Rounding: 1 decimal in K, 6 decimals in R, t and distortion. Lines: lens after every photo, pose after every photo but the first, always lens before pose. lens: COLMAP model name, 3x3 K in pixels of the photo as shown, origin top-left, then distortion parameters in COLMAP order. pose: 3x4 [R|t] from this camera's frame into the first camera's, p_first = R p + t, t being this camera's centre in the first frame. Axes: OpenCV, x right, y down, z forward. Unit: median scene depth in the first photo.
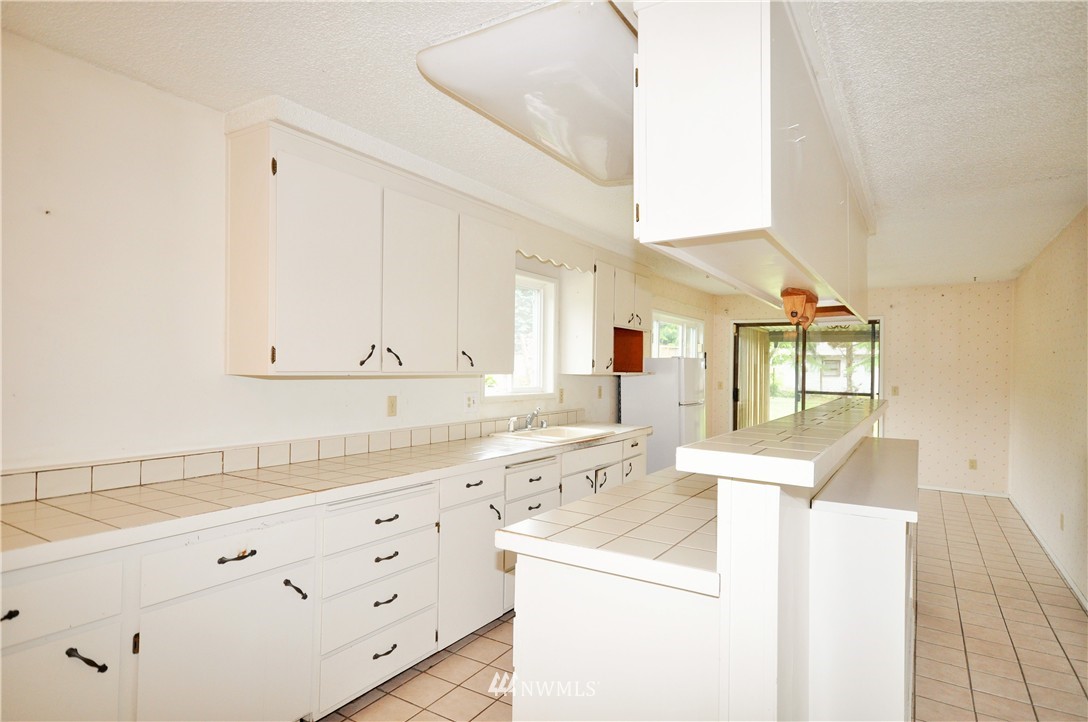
lens RADIAL K [[593.3, 0, 548.8], [0, 593.3, 362.0], [0, 0, 1]] dist [0.014319, 0.000746]
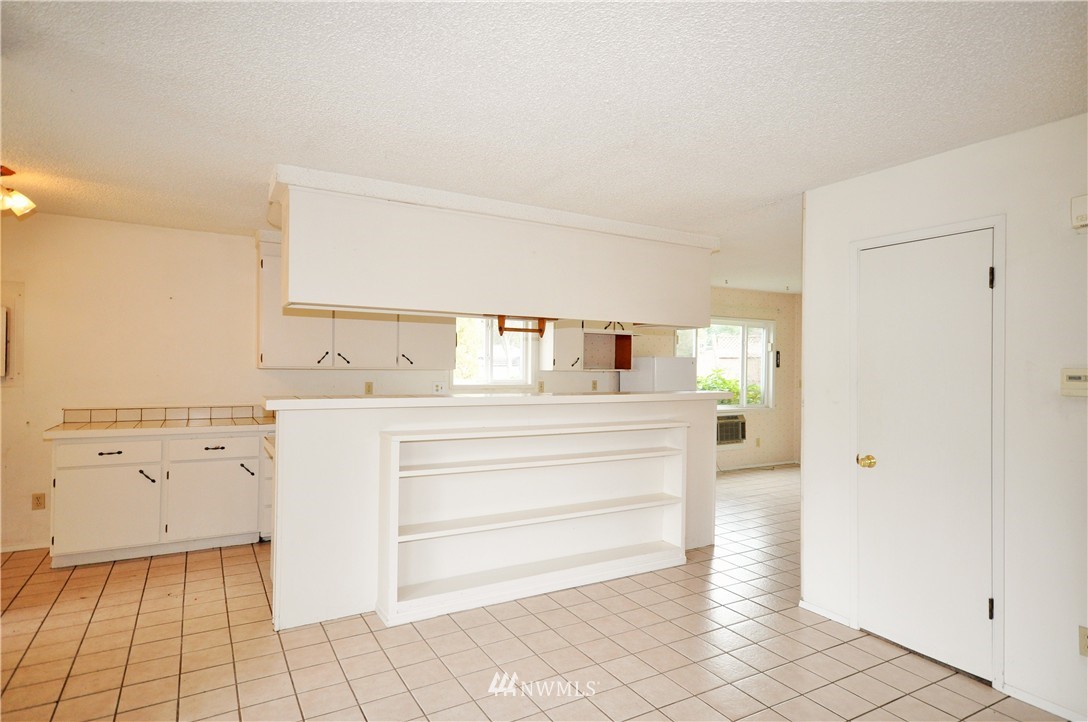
lens RADIAL K [[593.3, 0, 548.8], [0, 593.3, 362.0], [0, 0, 1]] dist [0.014319, 0.000746]
pose [[0.886290, -0.007090, -0.463077, 0.462584], [0.005742, 0.999974, -0.004321, 0.005584], [0.463095, 0.001170, 0.886308, -0.114157]]
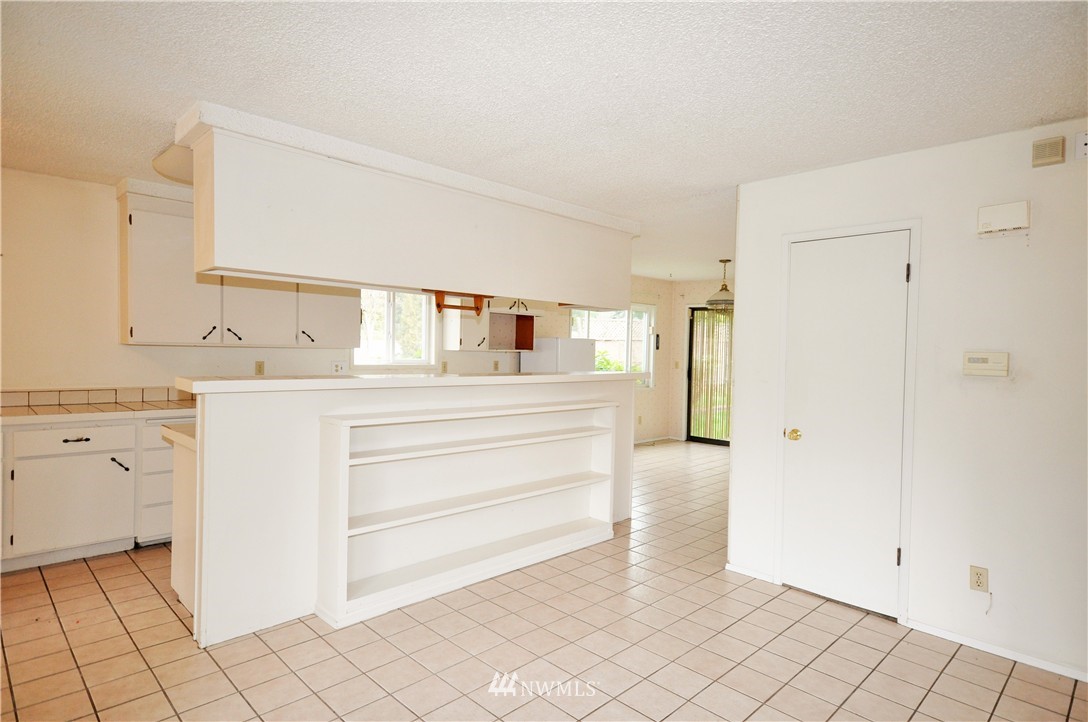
lens RADIAL K [[593.3, 0, 548.8], [0, 593.3, 362.0], [0, 0, 1]] dist [0.014319, 0.000746]
pose [[0.974163, 0.011920, -0.225531, 0.375578], [-0.005884, 0.999607, 0.027416, 0.006960], [0.225769, -0.025381, 0.973850, -0.134390]]
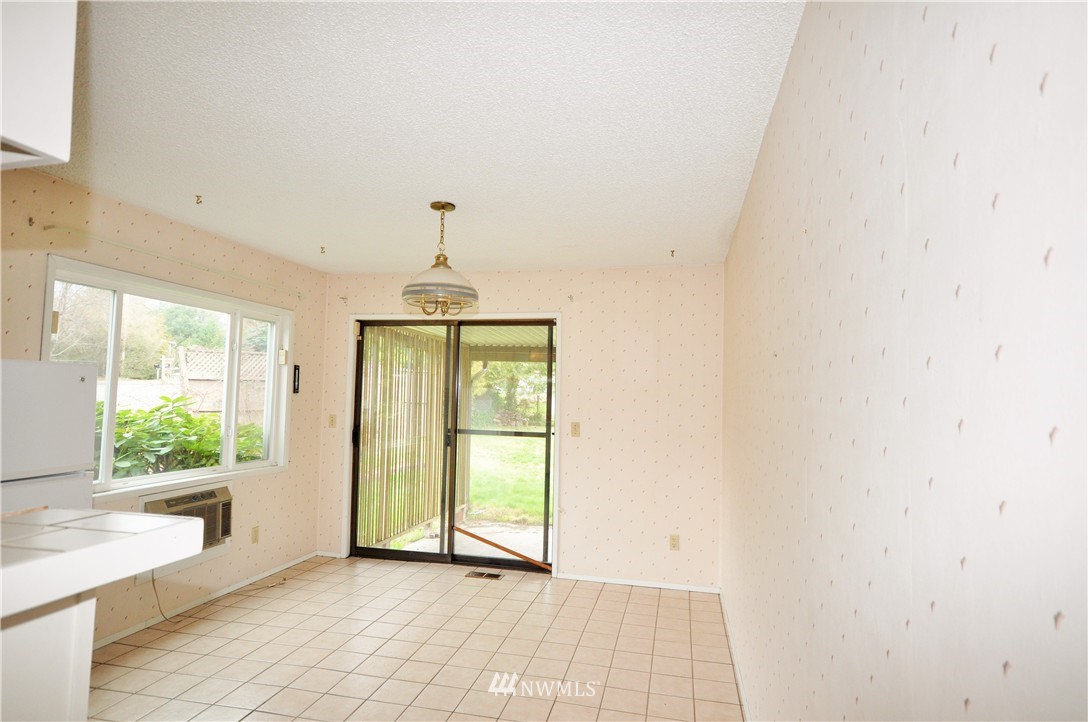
lens RADIAL K [[580.5, 0, 544.6], [0, 580.5, 373.1], [0, 0, 1]] dist [0.002432, 0.000479]
pose [[0.944536, 0.019757, 0.327814, 0.365861], [-0.010760, 0.999515, -0.029235, 0.006799], [-0.328232, 0.024086, 0.944290, 0.446563]]
